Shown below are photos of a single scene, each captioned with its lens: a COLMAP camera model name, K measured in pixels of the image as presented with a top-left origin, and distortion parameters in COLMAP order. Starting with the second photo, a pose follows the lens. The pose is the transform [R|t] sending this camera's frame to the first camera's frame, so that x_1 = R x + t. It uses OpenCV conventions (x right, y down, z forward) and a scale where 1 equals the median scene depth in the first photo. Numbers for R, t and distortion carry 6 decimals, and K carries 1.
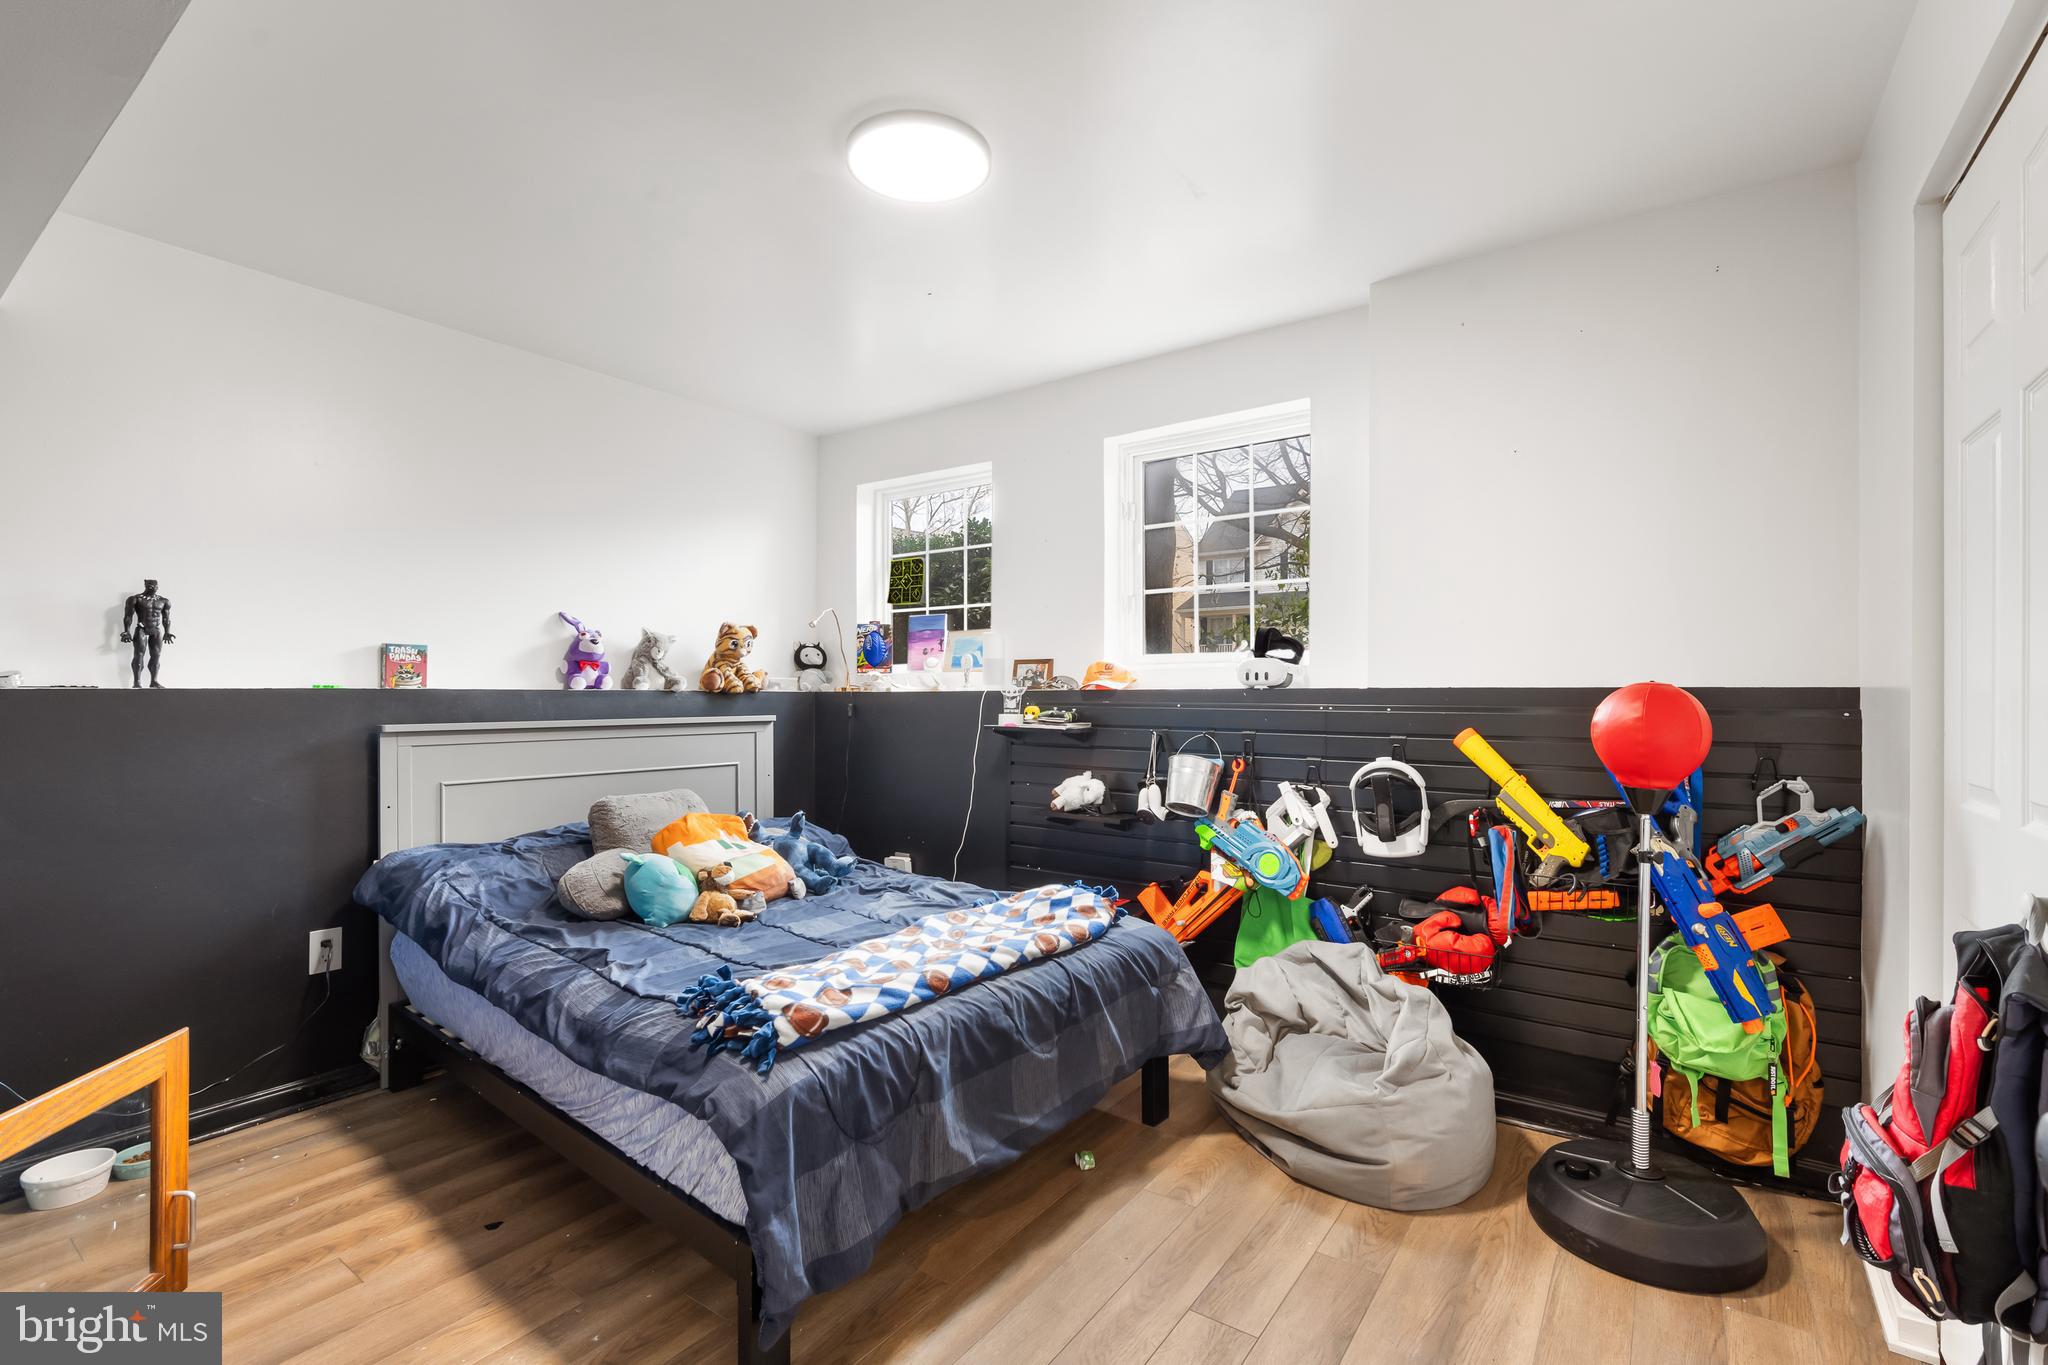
lens RADIAL K [[934.4, 0, 1009.8], [0, 934.4, 690.2], [0, 0, 1]] dist [-0.001465, 0.001686]
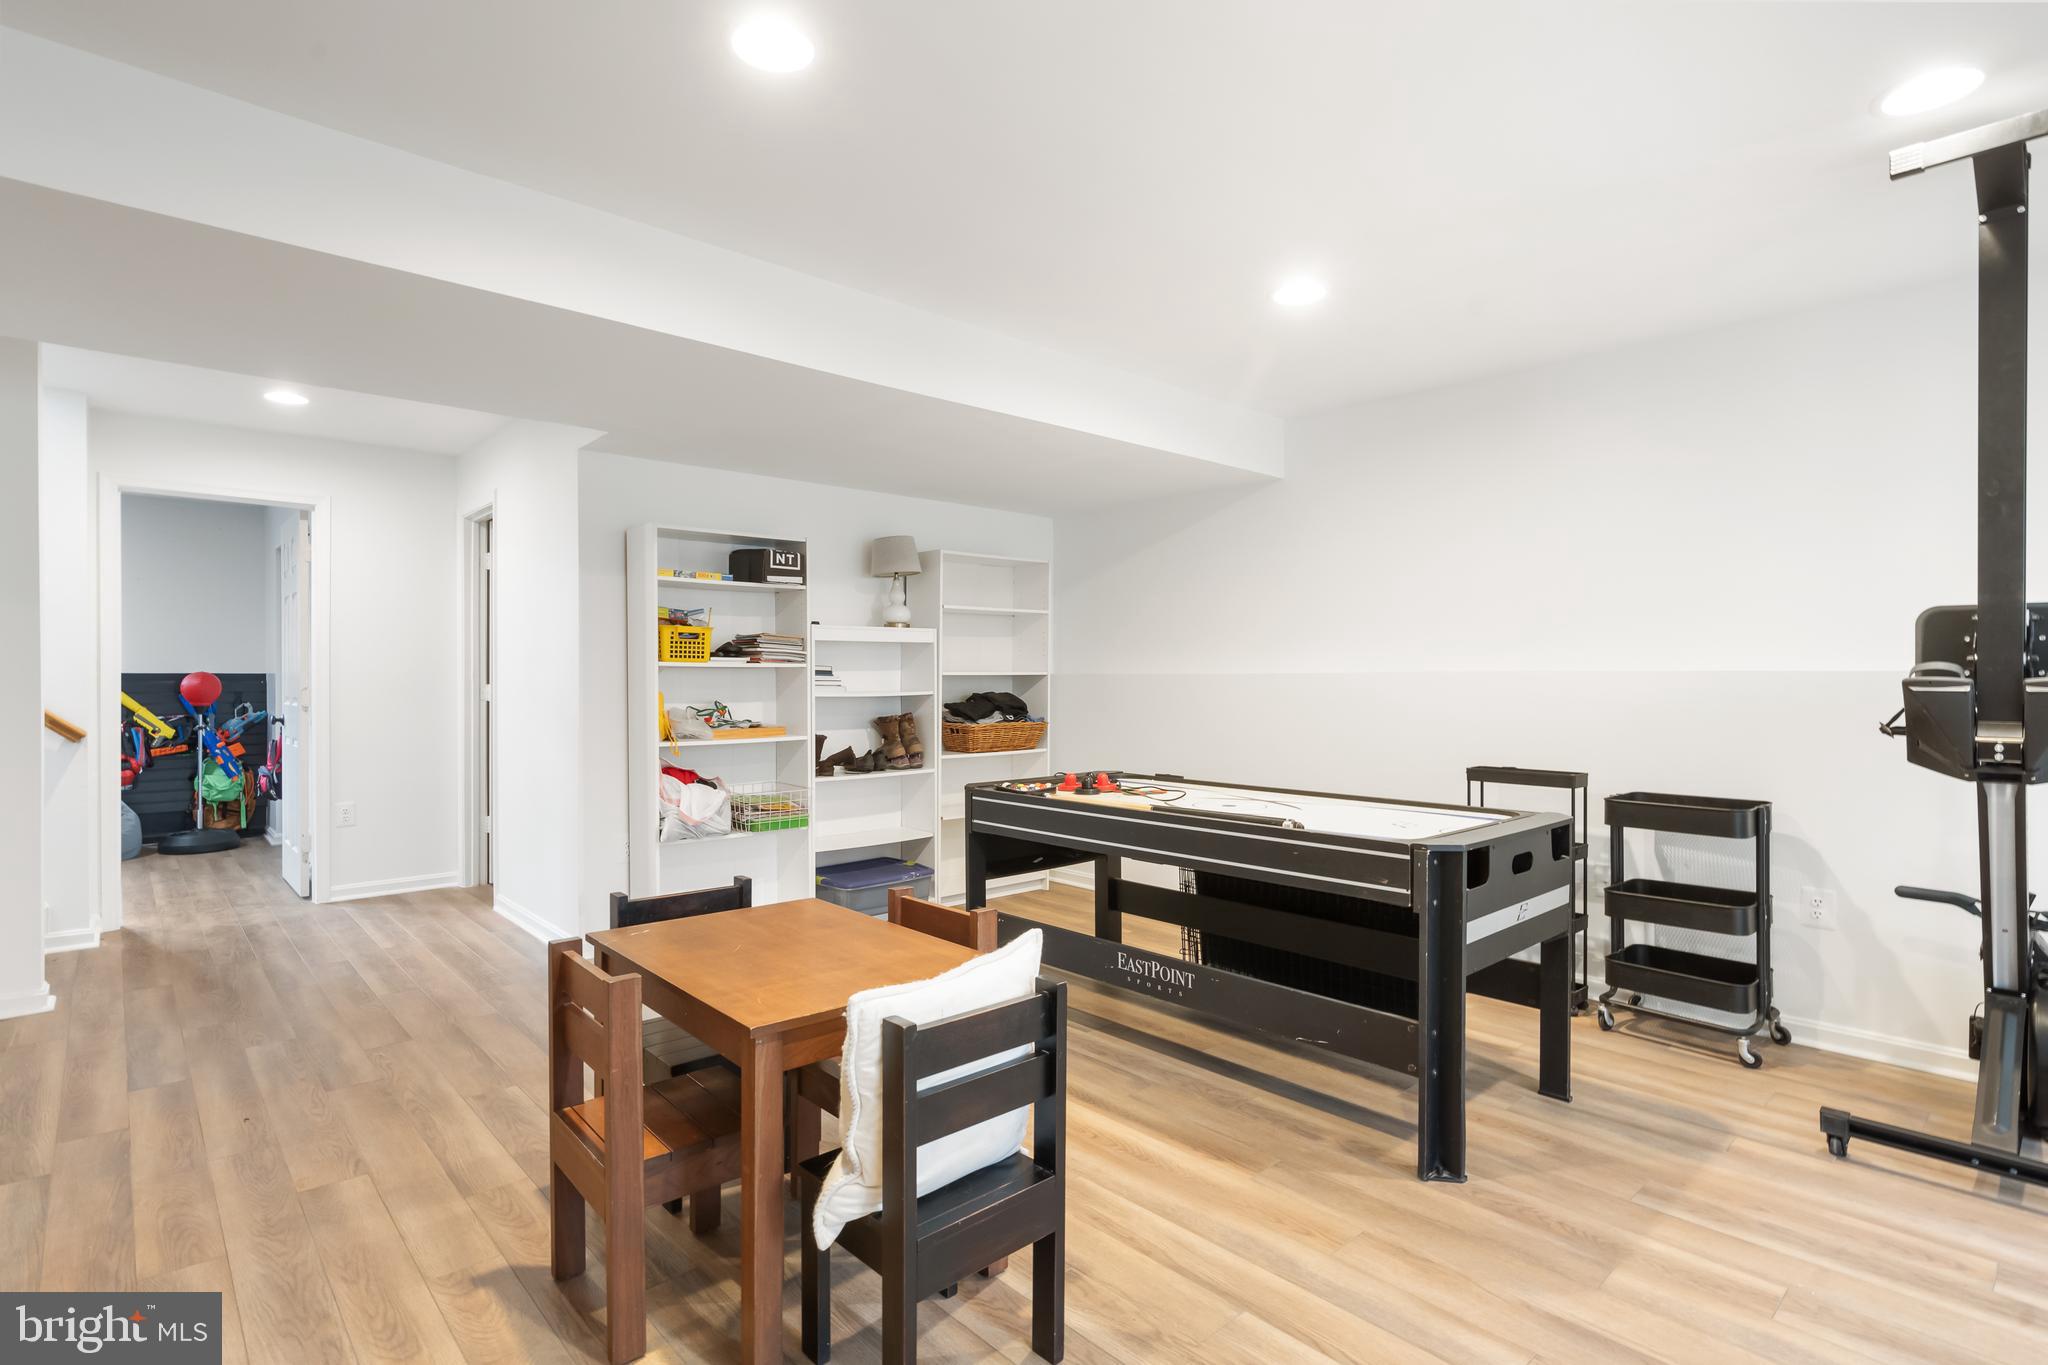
lens RADIAL K [[1000.3, 0, 1014.3], [0, 1000.3, 685.3], [0, 0, 1]] dist [0.001820, 0.001156]
pose [[0.209446, -0.008315, 0.977785, -1.909925], [0.004207, 0.999962, 0.007602, 0.021378], [-0.977811, 0.002521, 0.209473, -2.227727]]
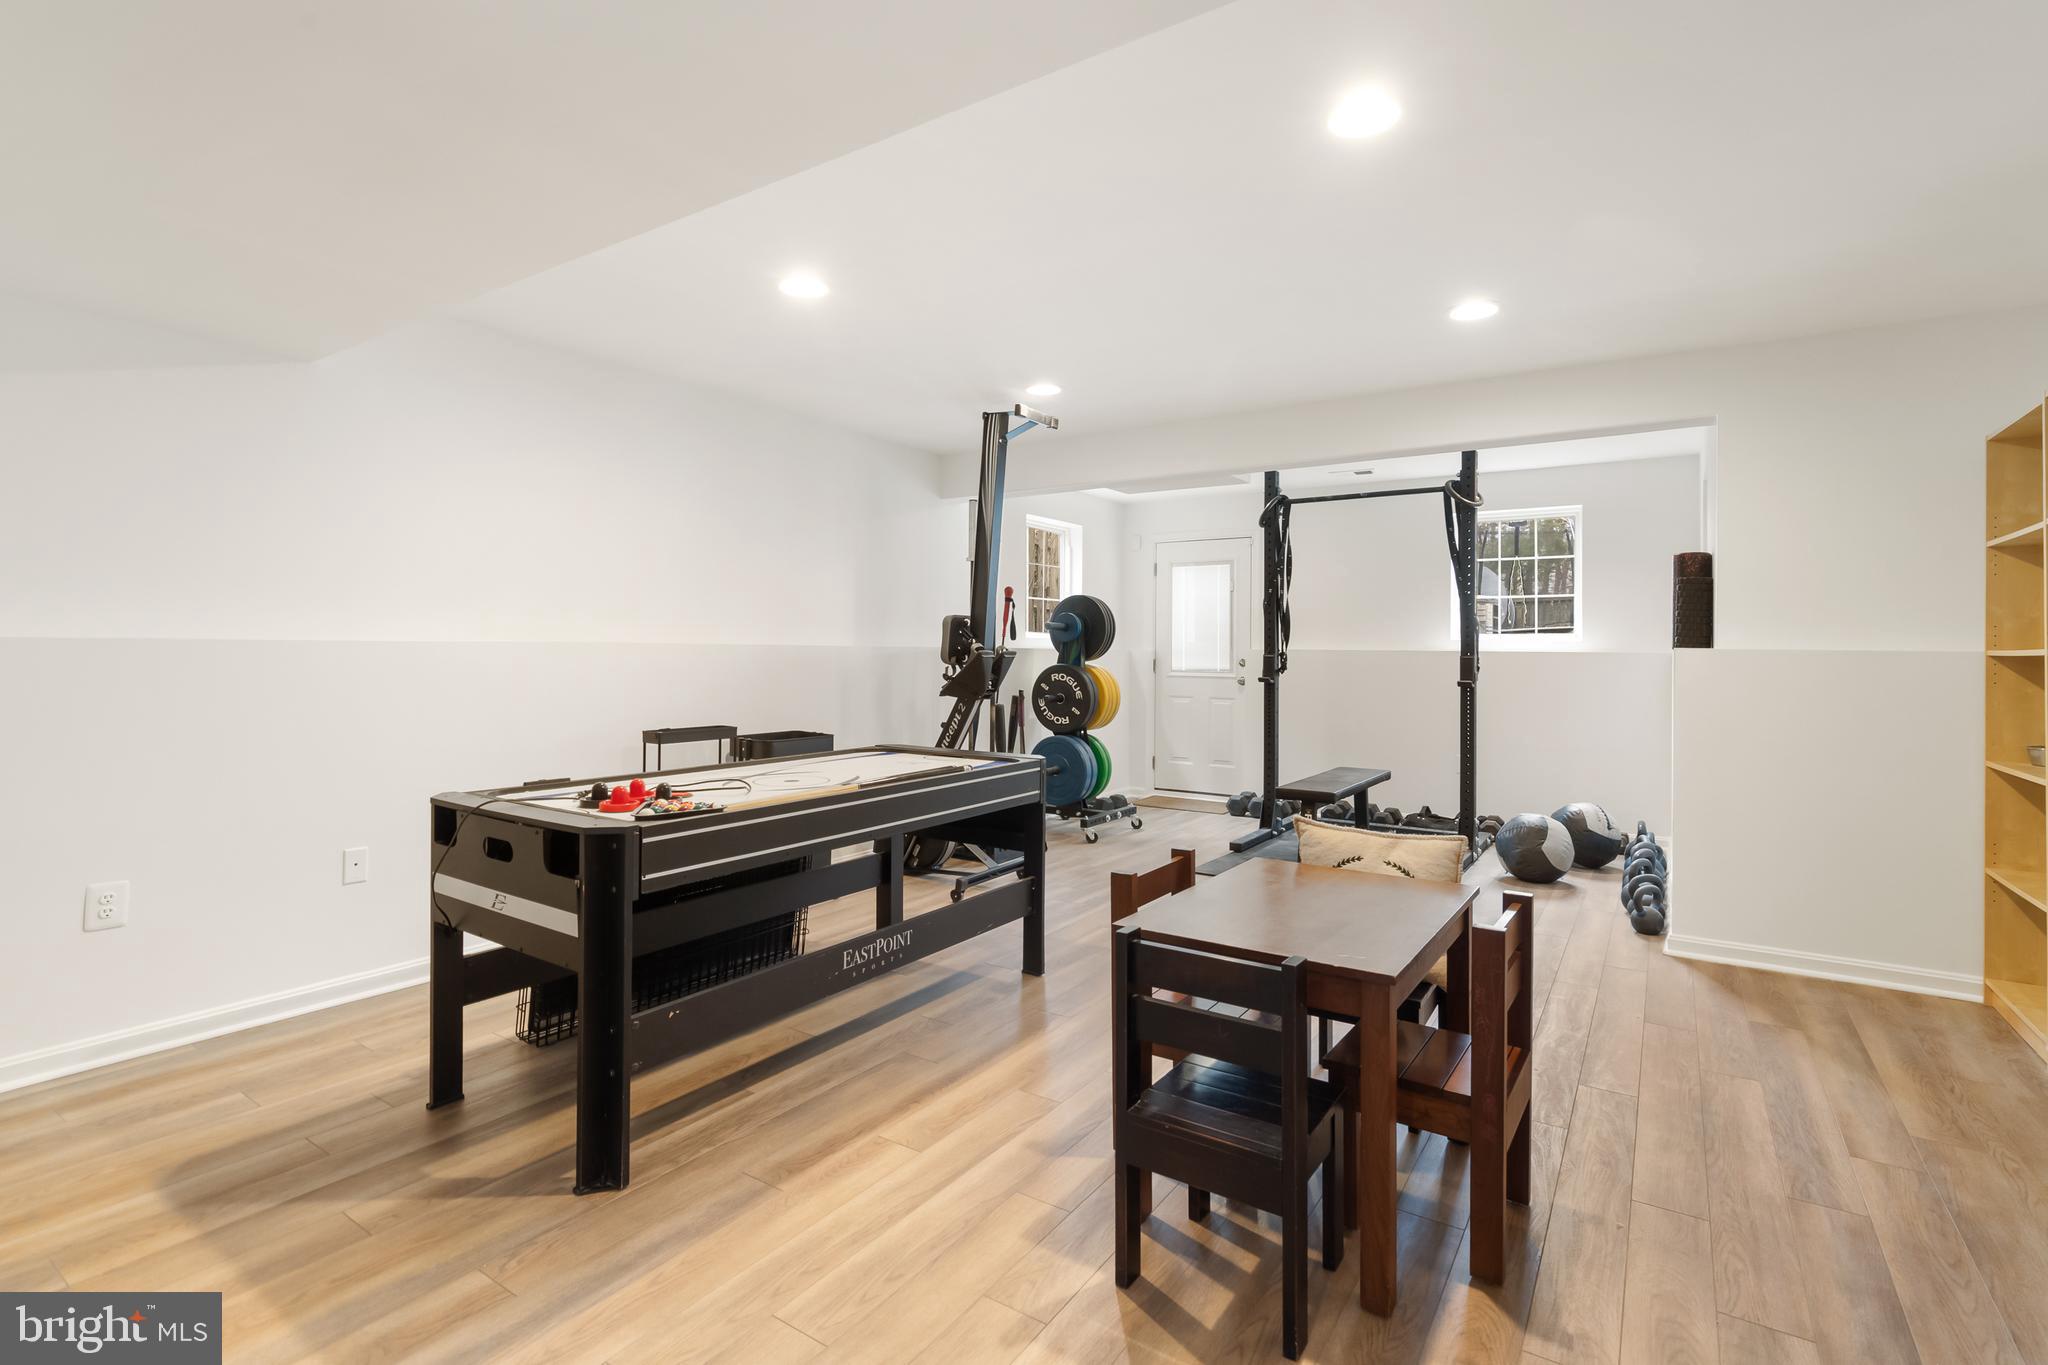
lens RADIAL K [[934.4, 0, 1055.9], [0, 934.4, 647.7], [0, 0, 1]] dist [-0.001465, 0.001686]
pose [[-0.999269, -0.007384, -0.037509, 1.440729], [-0.007457, 0.999971, 0.001828, 0.007275], [0.037494, 0.002107, -0.999295, 1.600202]]
